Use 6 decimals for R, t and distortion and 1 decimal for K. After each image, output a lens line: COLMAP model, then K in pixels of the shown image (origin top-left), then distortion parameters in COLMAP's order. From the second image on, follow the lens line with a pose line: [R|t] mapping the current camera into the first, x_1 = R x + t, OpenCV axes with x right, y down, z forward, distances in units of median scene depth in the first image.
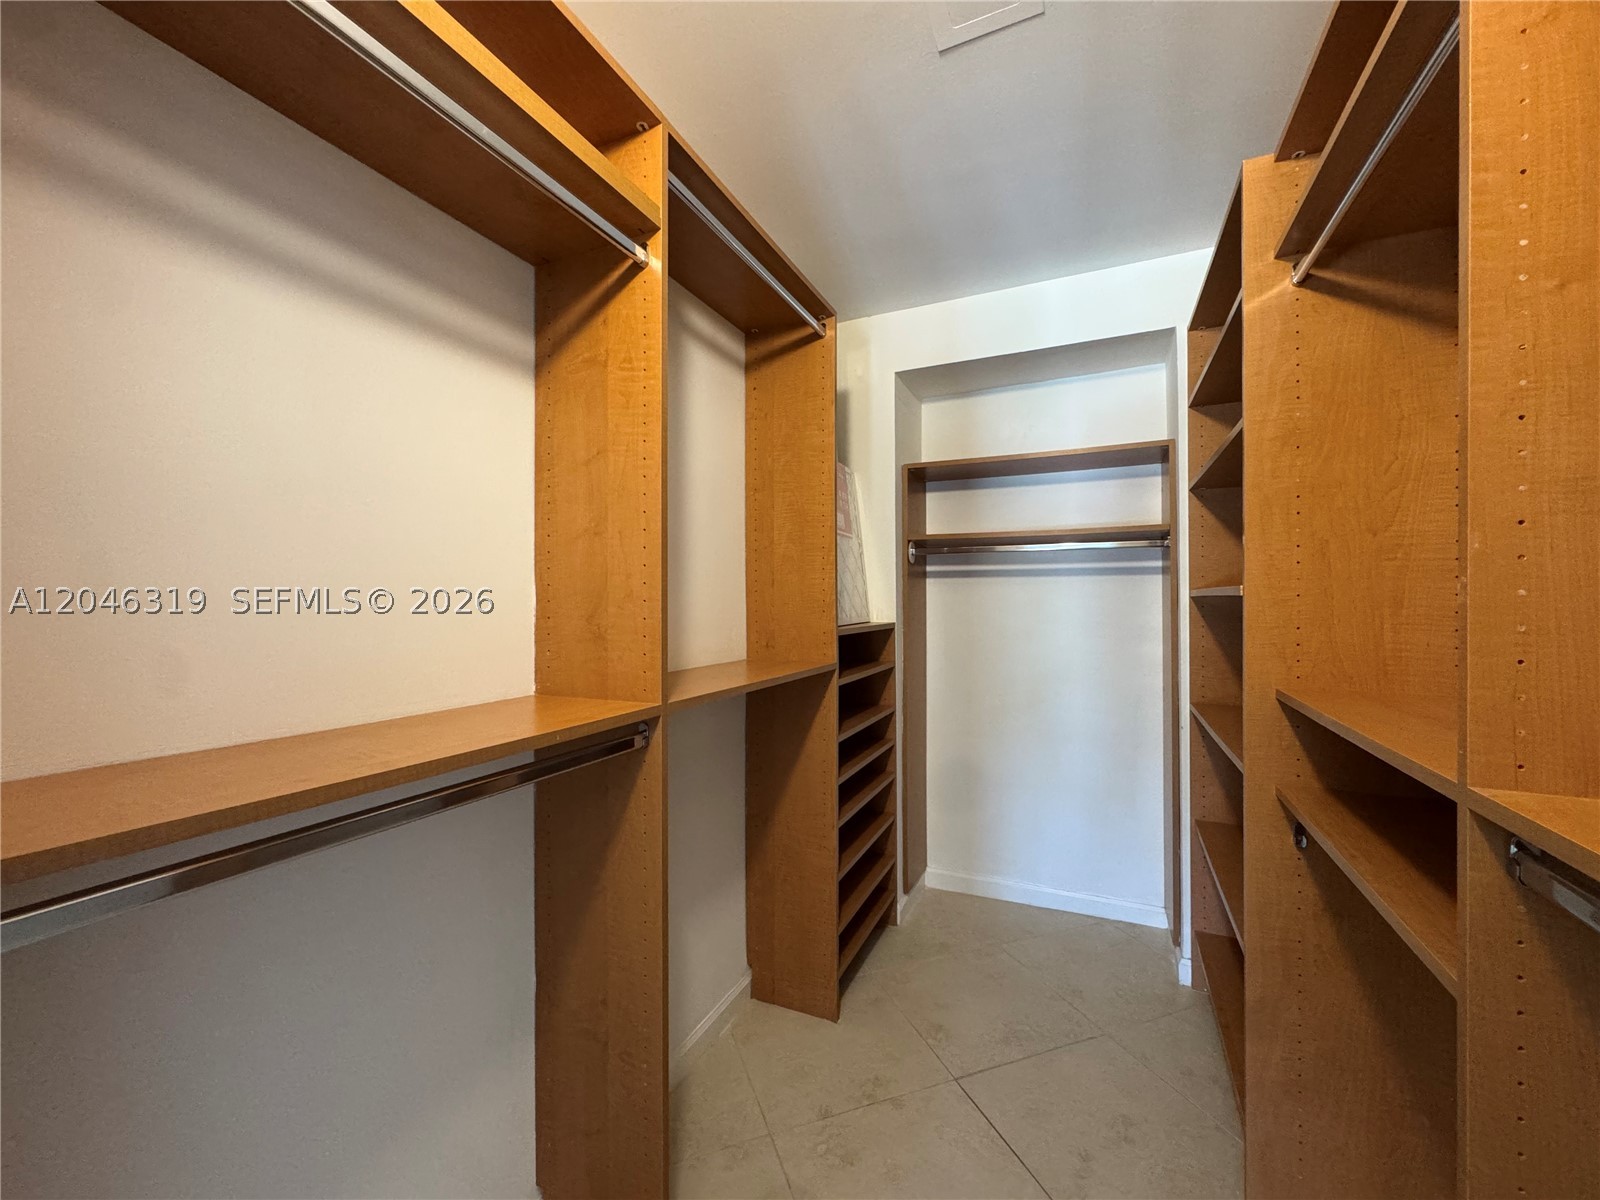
lens RADIAL K [[639.0, 0, 800.0], [0, 639.0, 600.0], [0, 0, 1]] dist [-0.002243, 0.000113]
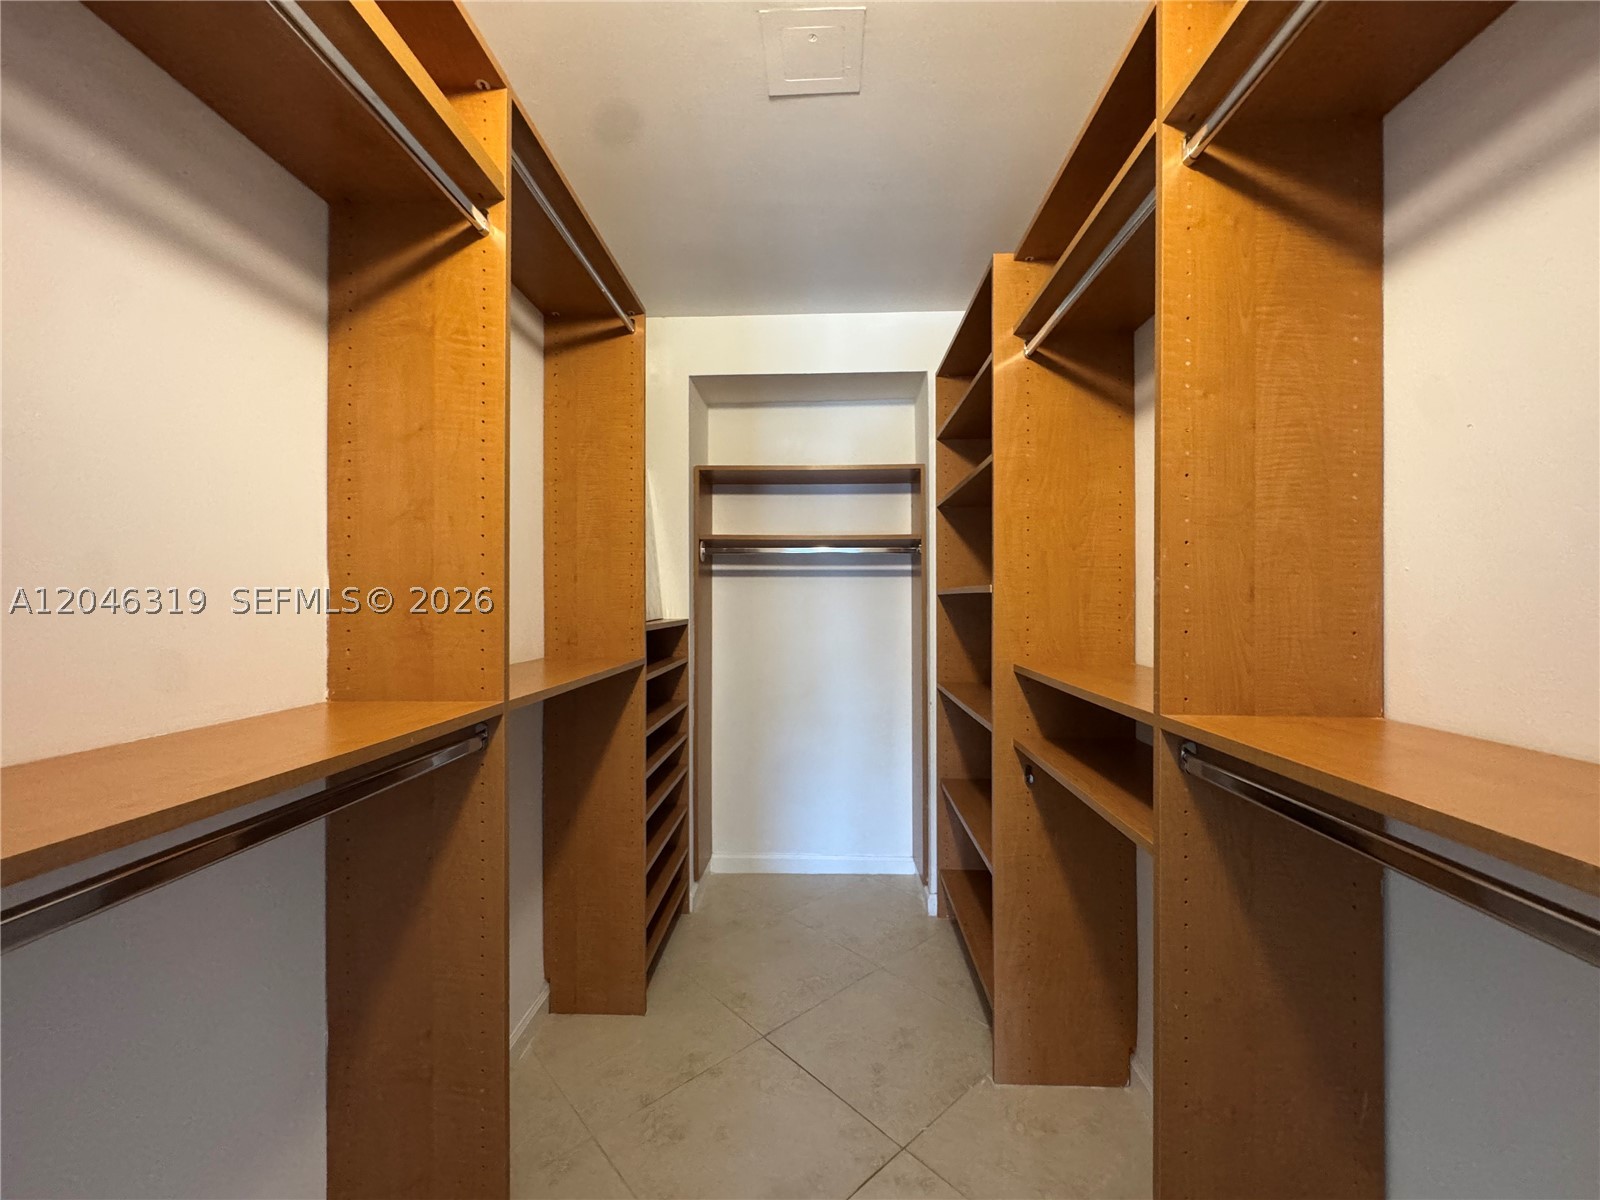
lens RADIAL K [[639.0, 0, 800.0], [0, 639.0, 600.0], [0, 0, 1]] dist [-0.002243, 0.000113]
pose [[0.923166, 0.003059, 0.384390, -0.125539], [-0.002727, 0.999995, -0.001410, 0.008813], [-0.384393, 0.000253, 0.923170, -0.029345]]
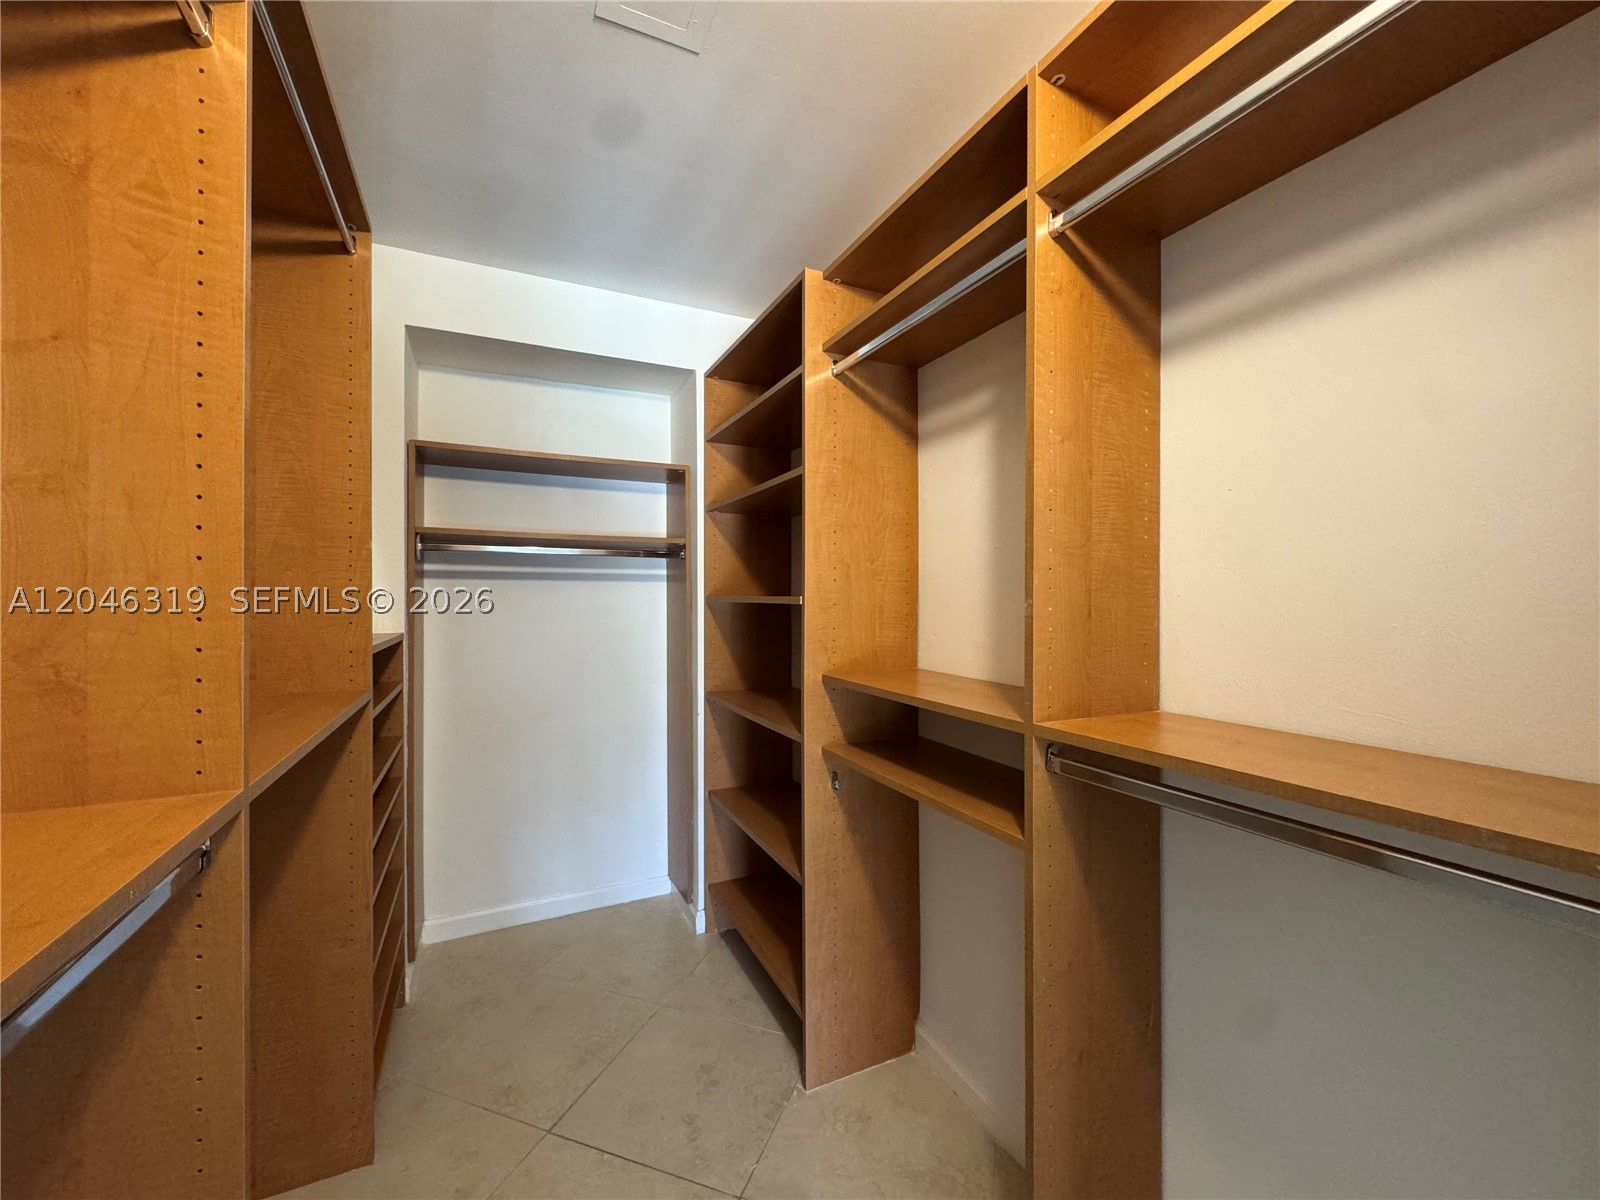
lens RADIAL K [[640.0, 0, 800.0], [0, 640.0, 600.0], [0, 0, 1]] dist [-0.001743, 0.000350]
pose [[0.633268, 0.001947, 0.773931, -0.250715], [-0.002856, 0.999996, -0.000179, -0.012549], [-0.773928, -0.002097, 0.633270, 0.150464]]
